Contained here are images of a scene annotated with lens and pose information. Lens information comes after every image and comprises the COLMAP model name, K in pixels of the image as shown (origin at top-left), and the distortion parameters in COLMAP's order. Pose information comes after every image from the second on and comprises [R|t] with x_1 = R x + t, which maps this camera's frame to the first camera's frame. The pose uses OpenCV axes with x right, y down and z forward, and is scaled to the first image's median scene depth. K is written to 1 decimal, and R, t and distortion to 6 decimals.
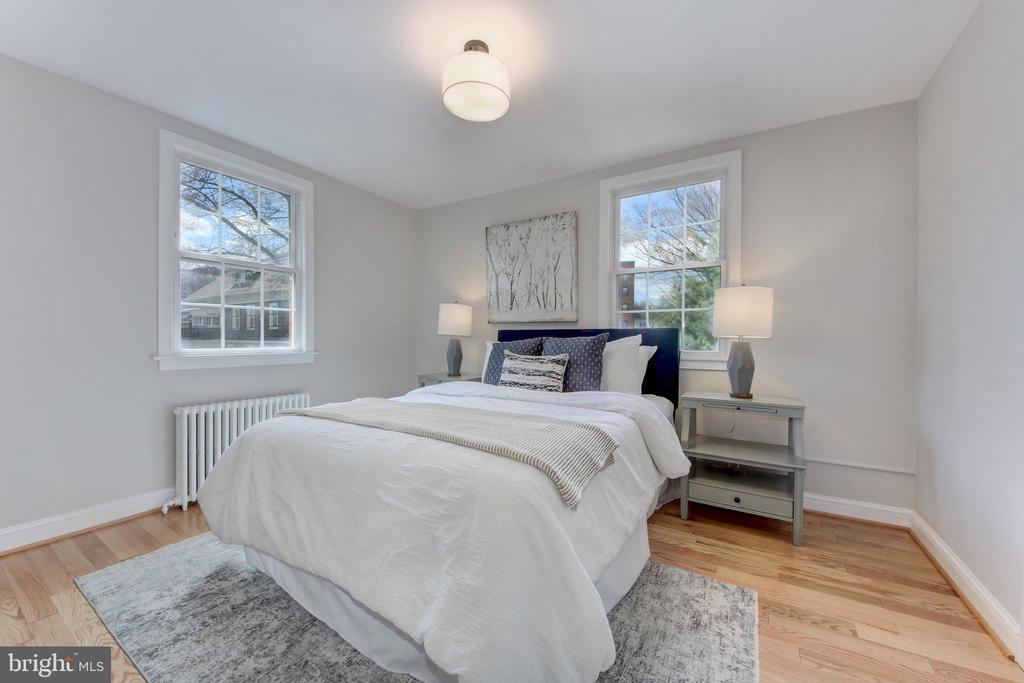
lens RADIAL K [[396.7, 0, 519.1], [0, 396.7, 342.0], [0, 0, 1]] dist [0.014561, -0.000426]
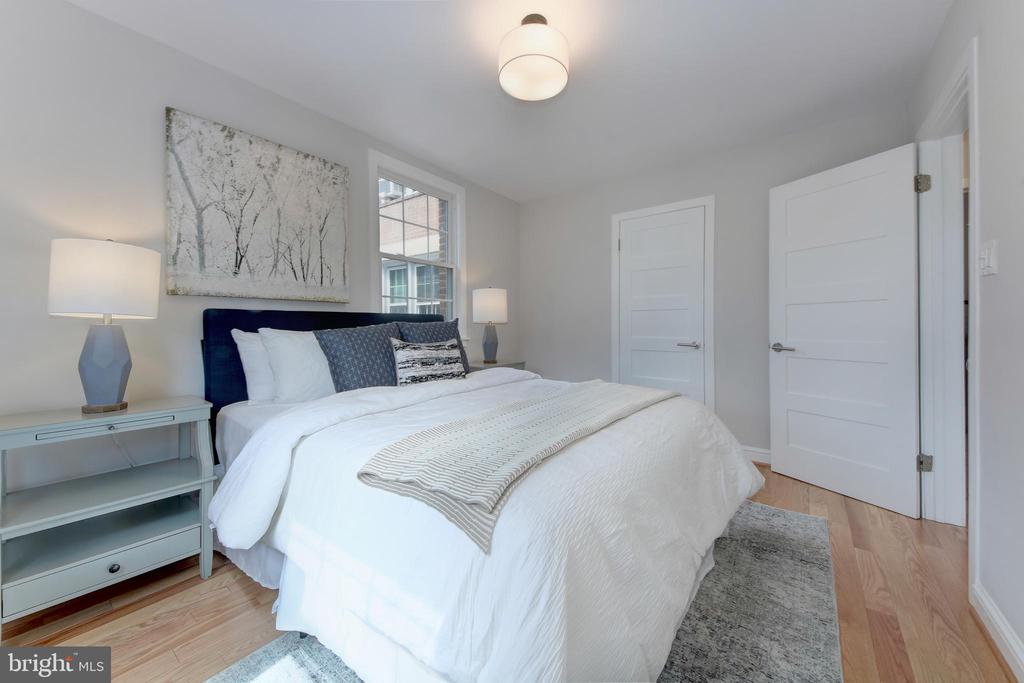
lens RADIAL K [[396.7, 0, 506.4], [0, 396.7, 326.9], [0, 0, 1]] dist [0.014561, -0.000426]
pose [[0.066963, -0.008253, 0.997721, -0.609755], [0.012890, 0.999890, 0.007406, -0.003290], [-0.997672, 0.012364, 0.067062, 0.573343]]
